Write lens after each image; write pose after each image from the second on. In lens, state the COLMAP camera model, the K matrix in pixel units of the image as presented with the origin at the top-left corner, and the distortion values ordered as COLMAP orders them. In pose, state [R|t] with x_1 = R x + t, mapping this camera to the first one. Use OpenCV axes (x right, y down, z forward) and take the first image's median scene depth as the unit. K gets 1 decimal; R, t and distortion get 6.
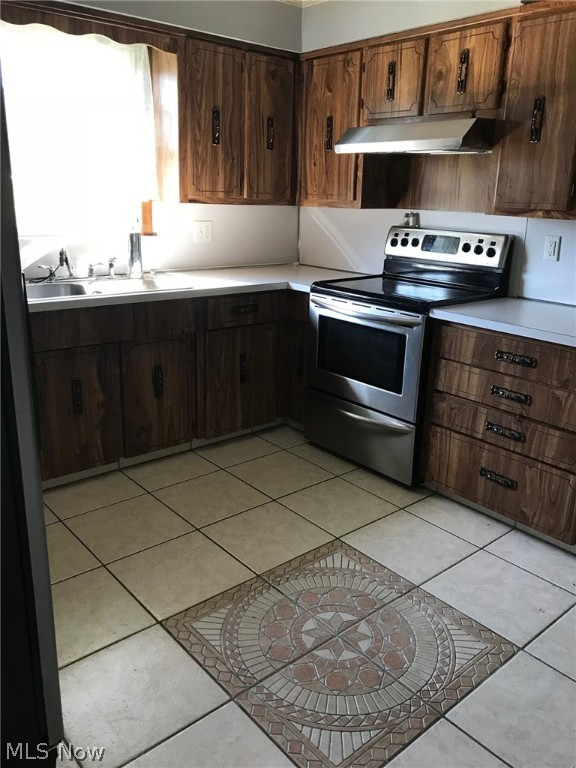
lens RADIAL K [[633.2, 0, 292.9], [0, 633.2, 383.7], [0, 0, 1]] dist [0.032256, -0.023015]
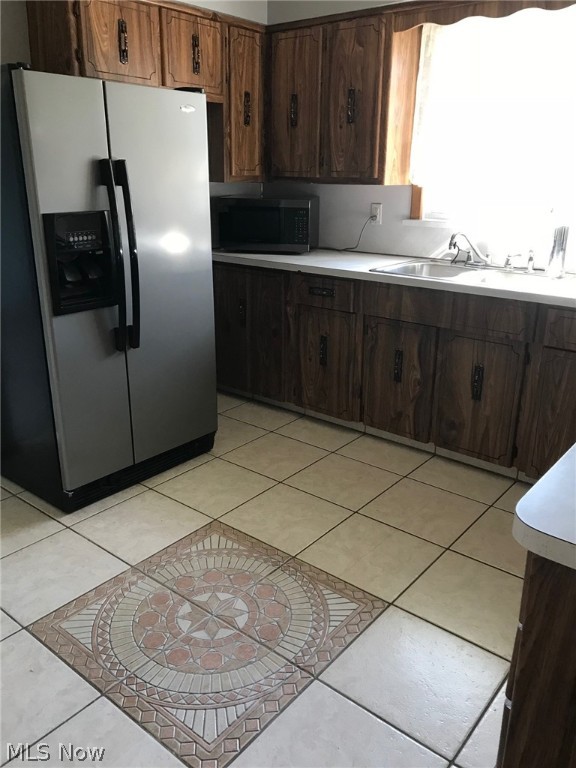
lens RADIAL K [[623.1, 0, 288.0], [0, 623.1, 384.0], [0, 0, 1]] dist [0.004608, 0.002323]
pose [[0.166577, 0.291496, -0.941957, 0.684076], [-0.291667, 0.927120, 0.235326, -0.155684], [0.941904, 0.235537, 0.239456, 0.598204]]
